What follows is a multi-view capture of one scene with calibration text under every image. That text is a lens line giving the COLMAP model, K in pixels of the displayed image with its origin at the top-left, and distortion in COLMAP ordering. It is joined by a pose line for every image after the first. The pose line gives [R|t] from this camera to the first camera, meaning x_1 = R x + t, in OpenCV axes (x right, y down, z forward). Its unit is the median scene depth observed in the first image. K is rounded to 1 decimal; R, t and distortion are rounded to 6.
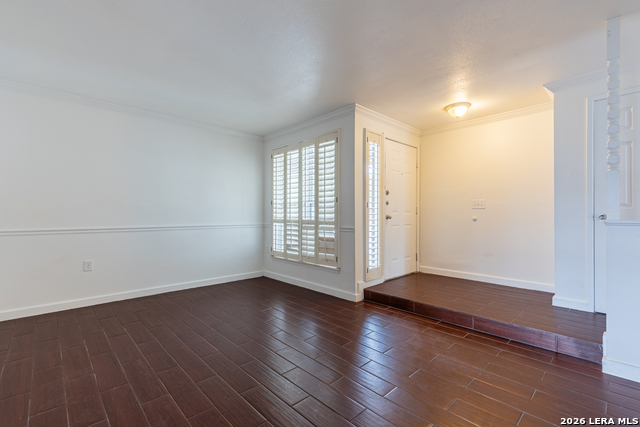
lens RADIAL K [[286.9, 0, 322.8], [0, 286.9, 213.0], [0, 0, 1]] dist [0.002839, 0.000364]
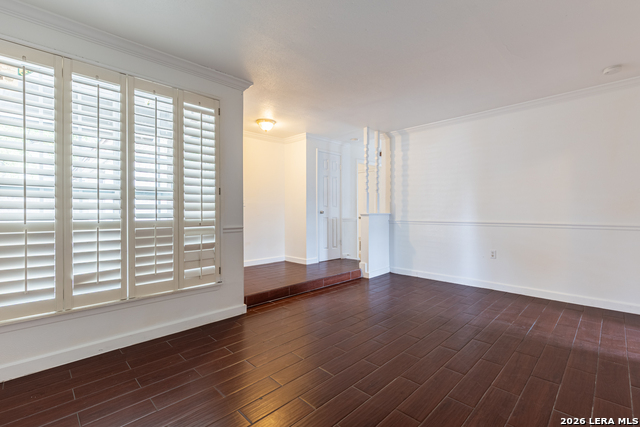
lens RADIAL K [[286.9, 0, 322.8], [0, 286.9, 213.0], [0, 0, 1]] dist [0.002839, 0.000364]
pose [[-0.008918, -0.011873, 0.999890, -0.705601], [-0.005256, 0.999916, 0.011827, -0.000336], [-0.999946, -0.005150, -0.008980, 0.736693]]
